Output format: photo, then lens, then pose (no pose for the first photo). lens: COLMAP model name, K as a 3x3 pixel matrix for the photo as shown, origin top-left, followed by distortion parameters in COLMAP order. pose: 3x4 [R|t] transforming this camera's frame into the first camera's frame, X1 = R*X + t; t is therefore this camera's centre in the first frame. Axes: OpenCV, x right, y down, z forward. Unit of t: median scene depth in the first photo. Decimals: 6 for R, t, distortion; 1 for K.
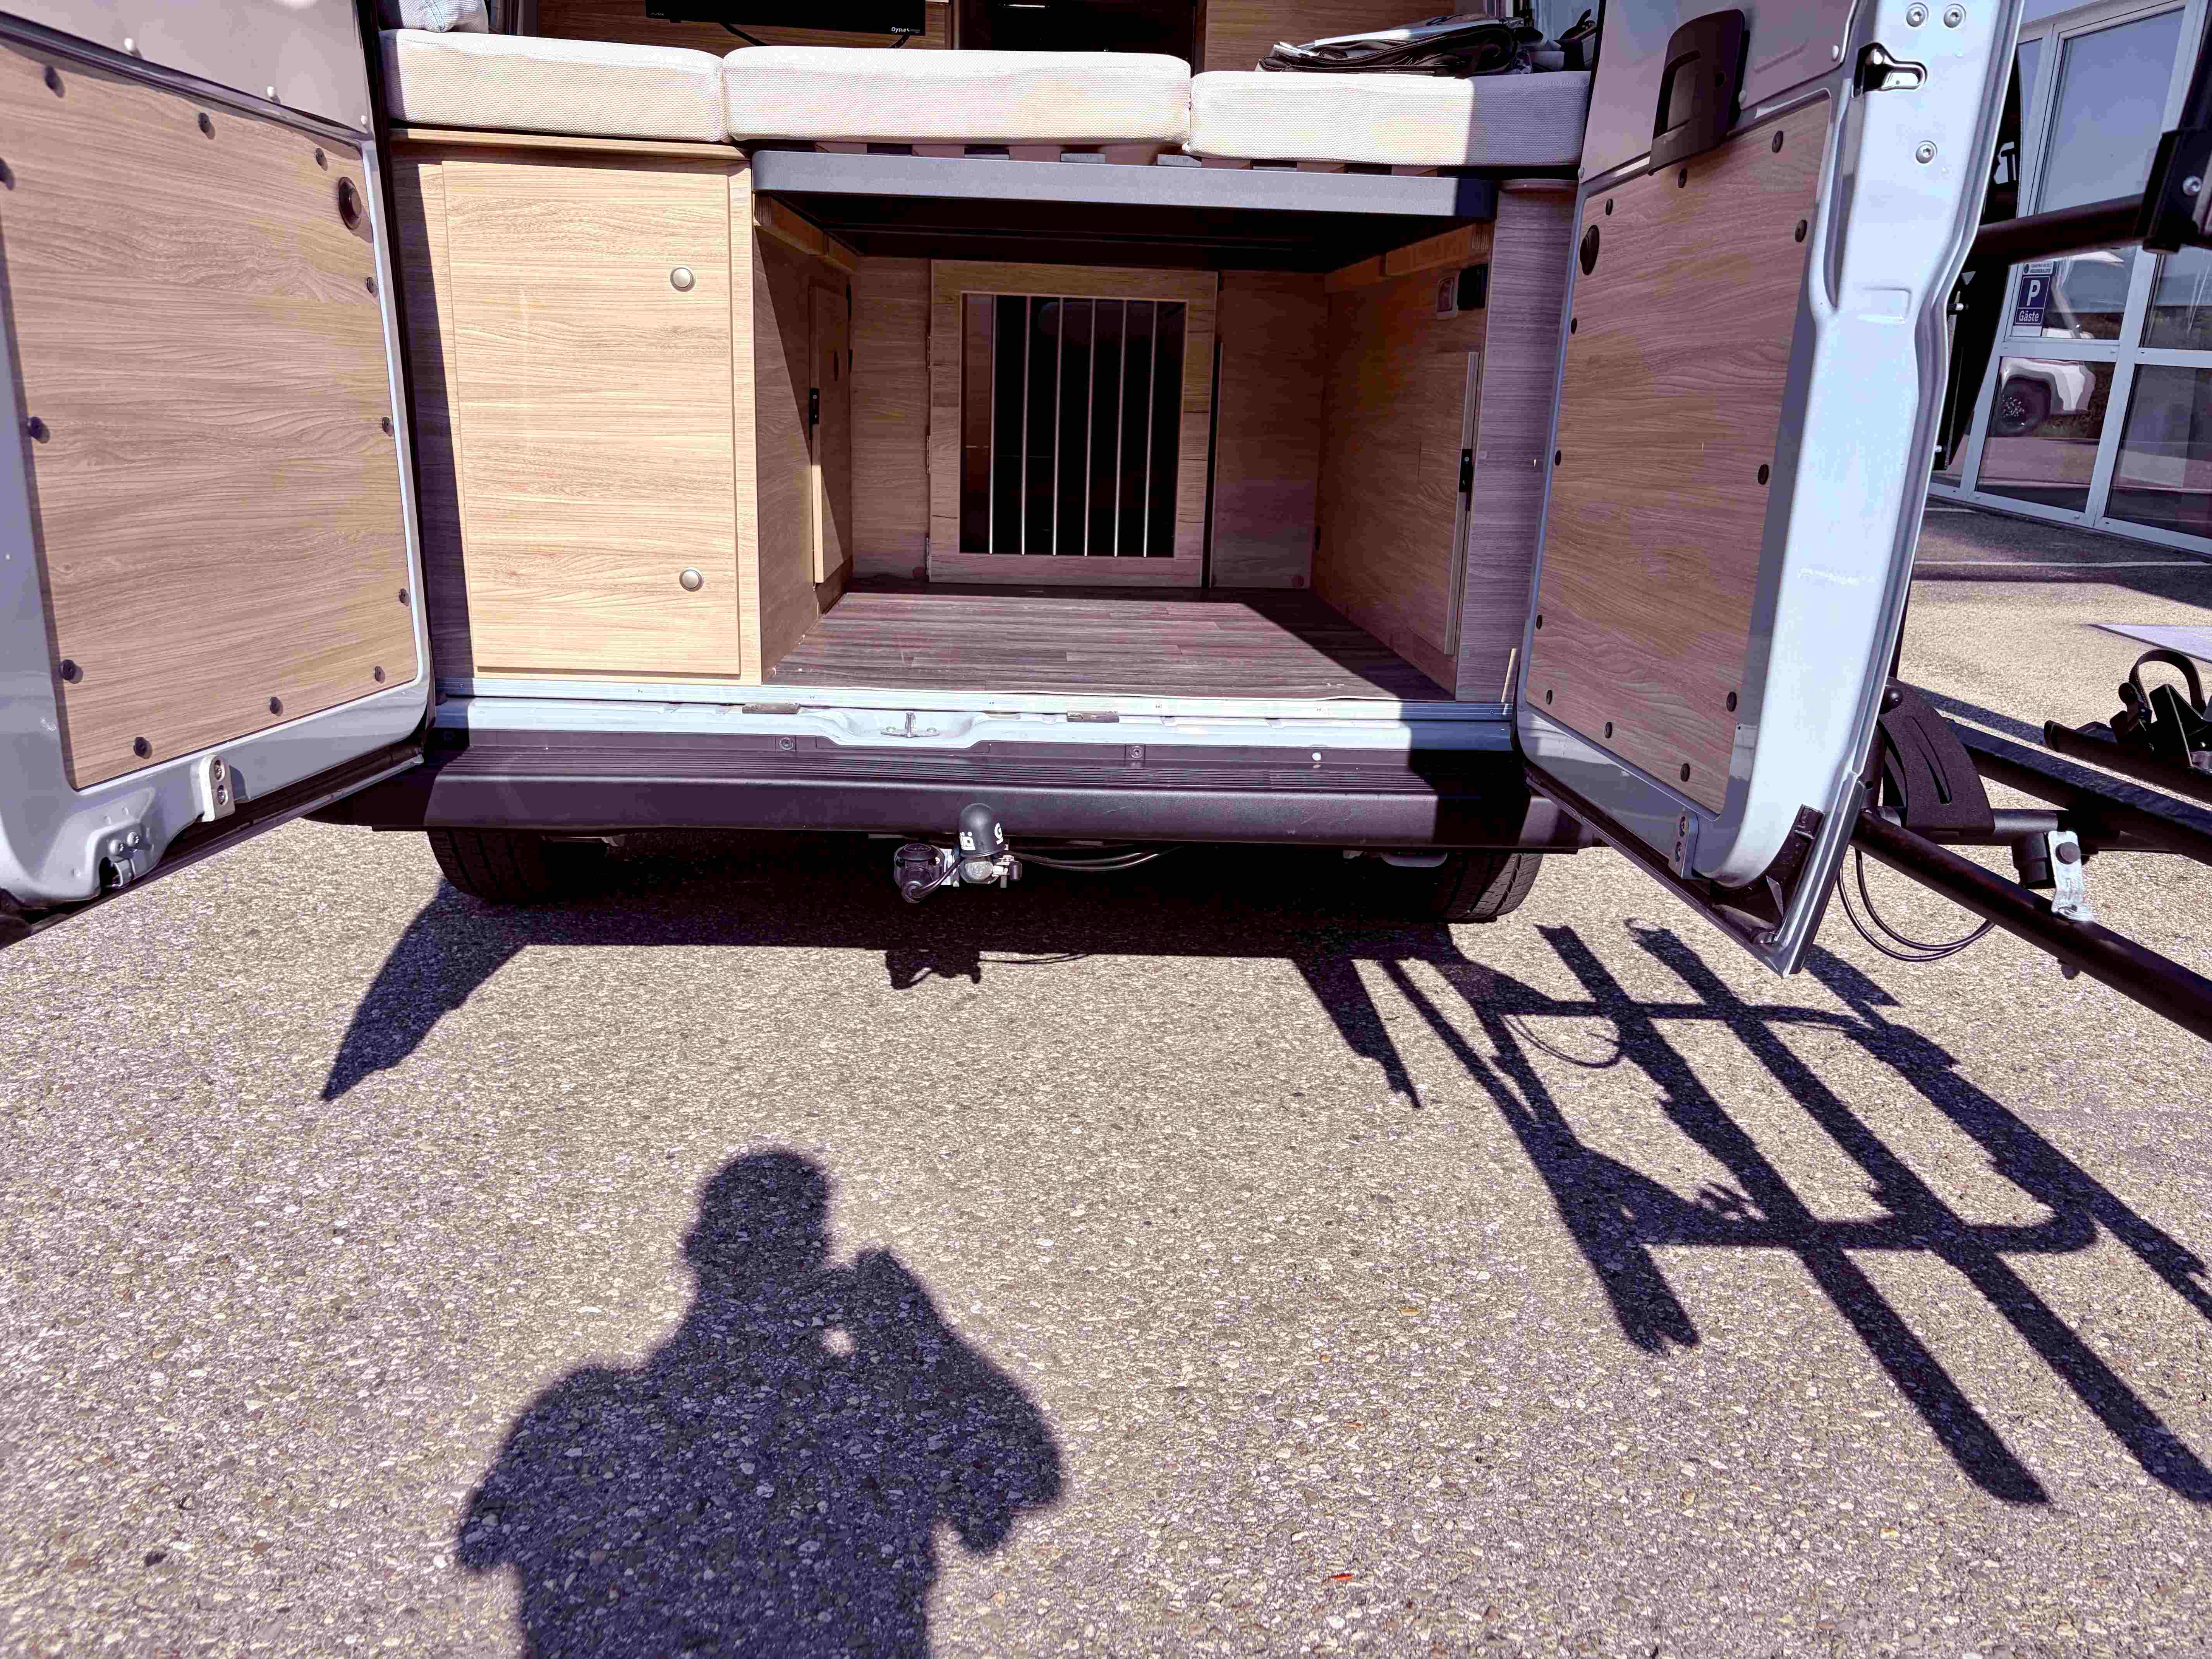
lens RADIAL K [[1618.1, 0, 1114.2], [0, 1618.1, 805.5], [0, 0, 1]] dist [0.077210, -0.095679]
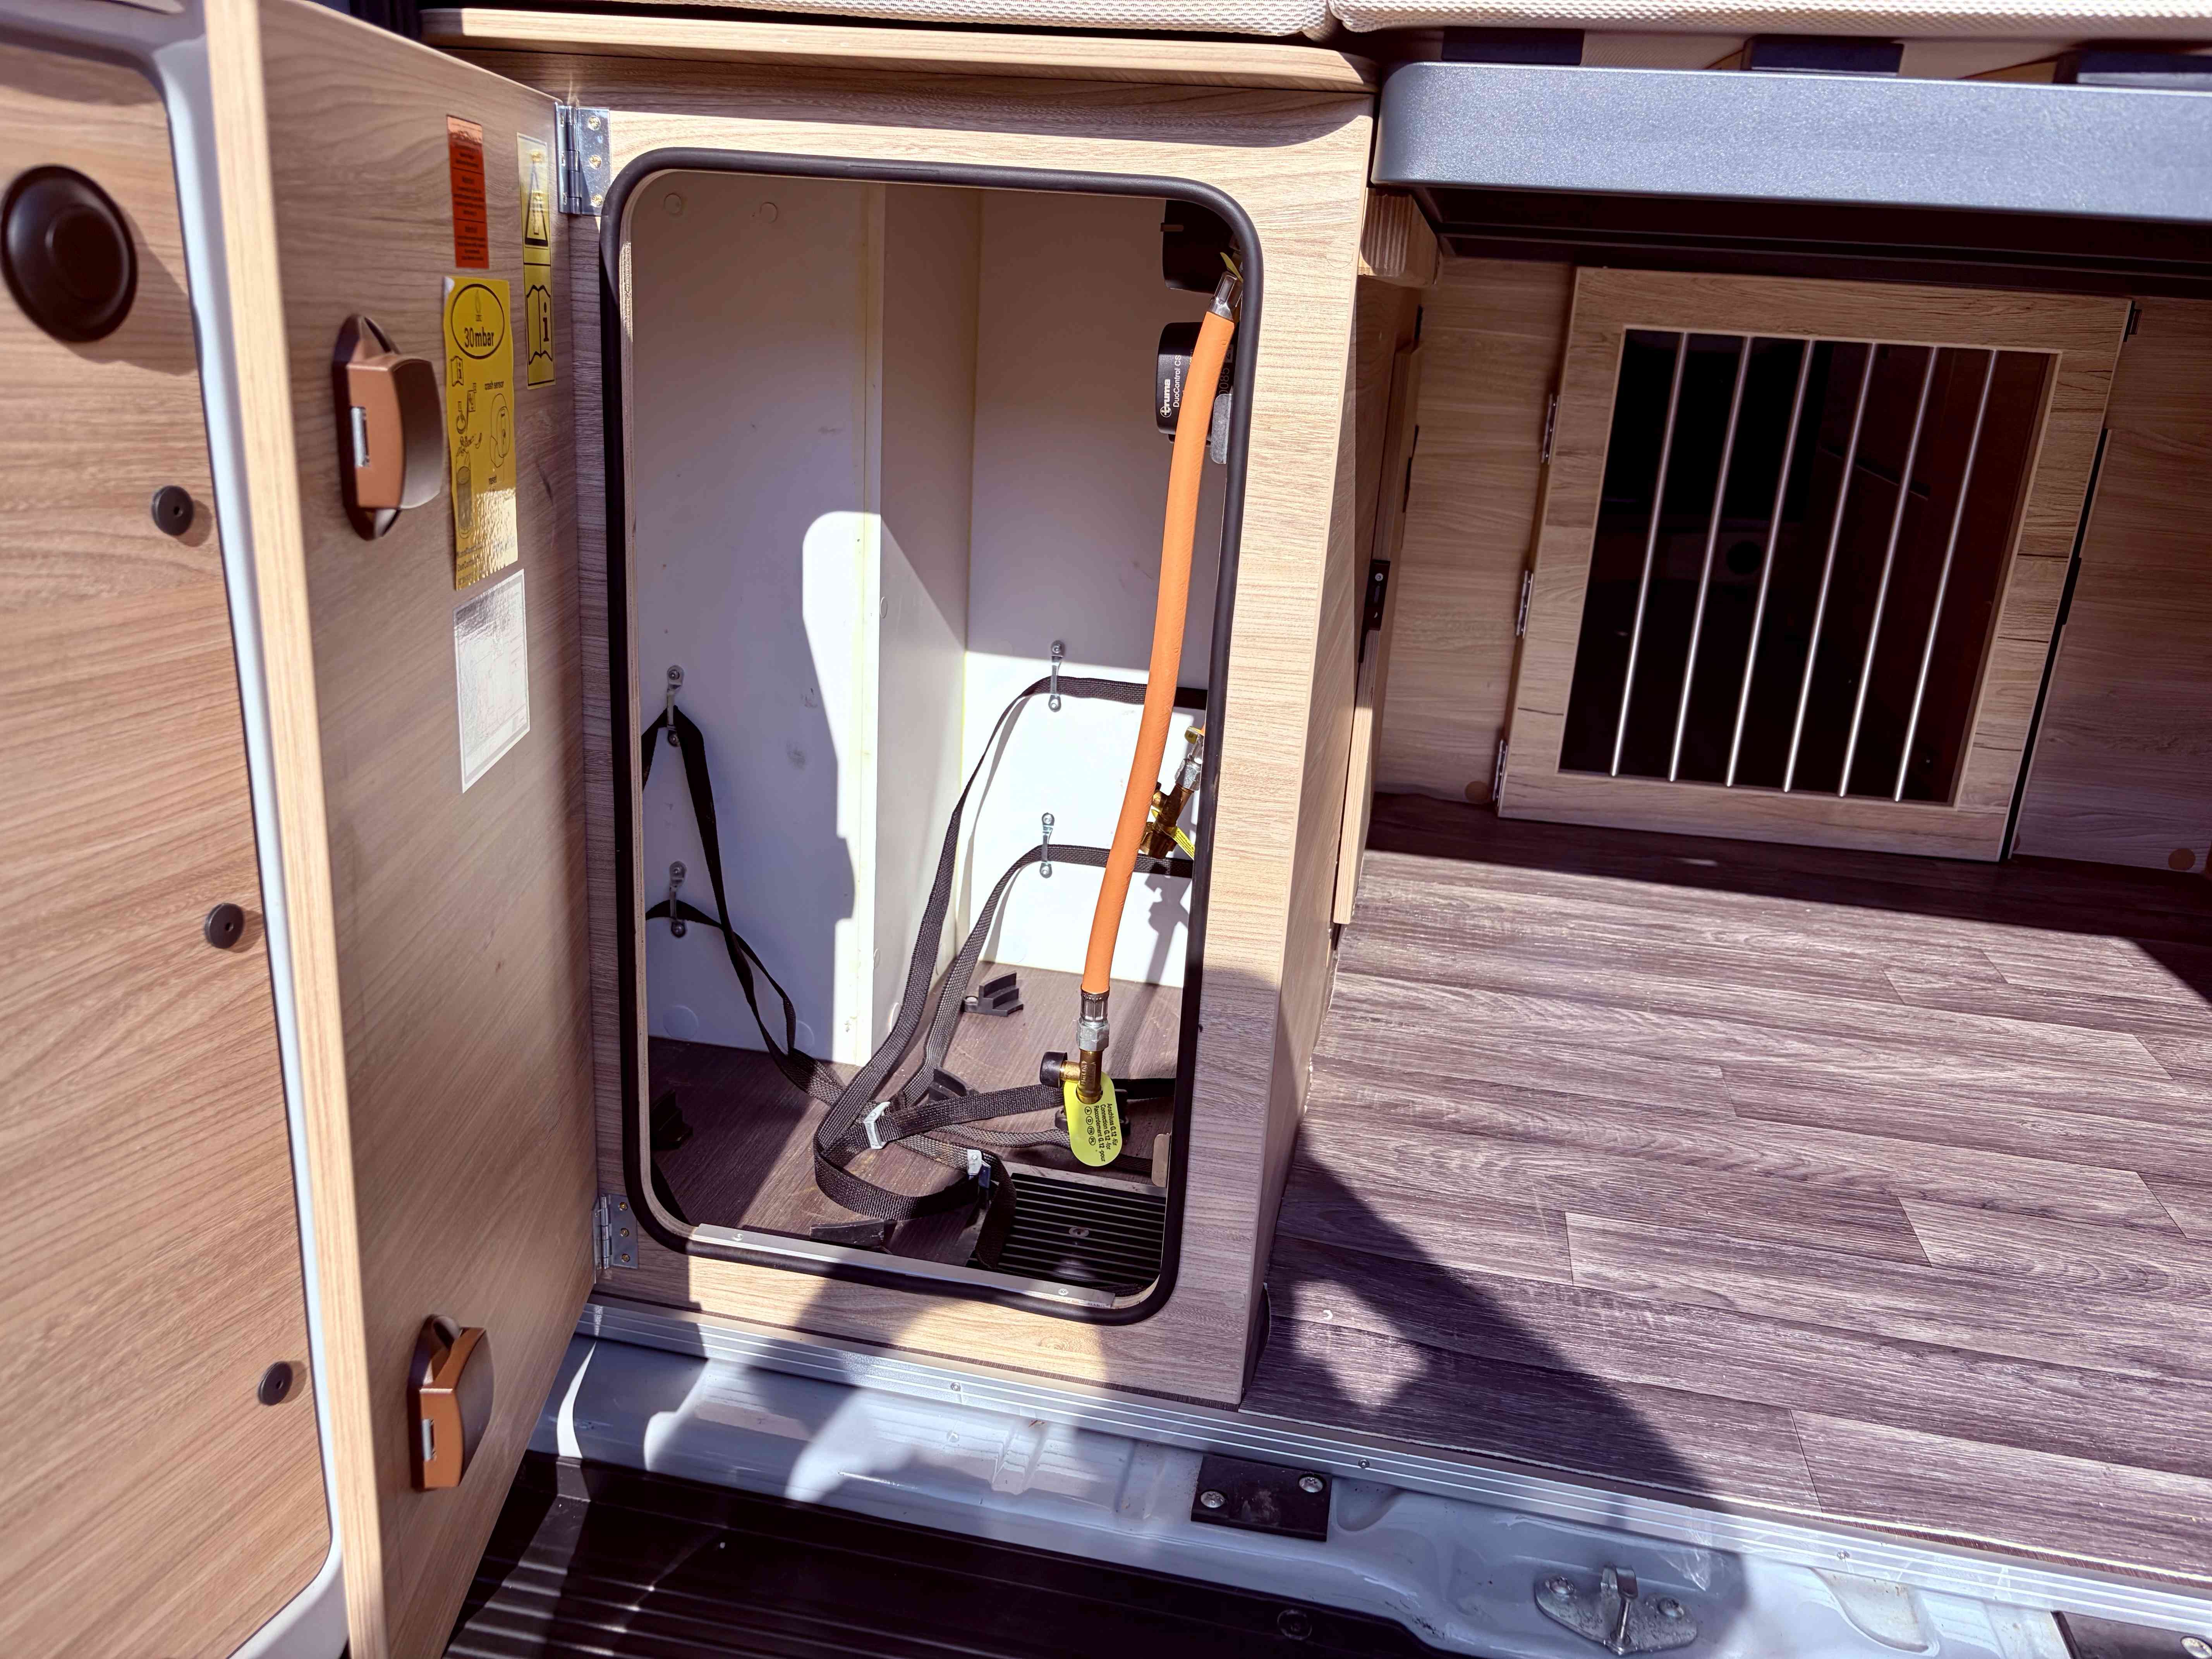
lens RADIAL K [[1618.1, 0, 1114.2], [0, 1618.1, 805.5], [0, 0, 1]] dist [0.077210, -0.095679]
pose [[0.964899, 0.103303, -0.241449, -0.148199], [-0.095002, 0.994423, 0.045804, -0.214732], [0.244834, -0.021258, 0.969332, 0.545939]]
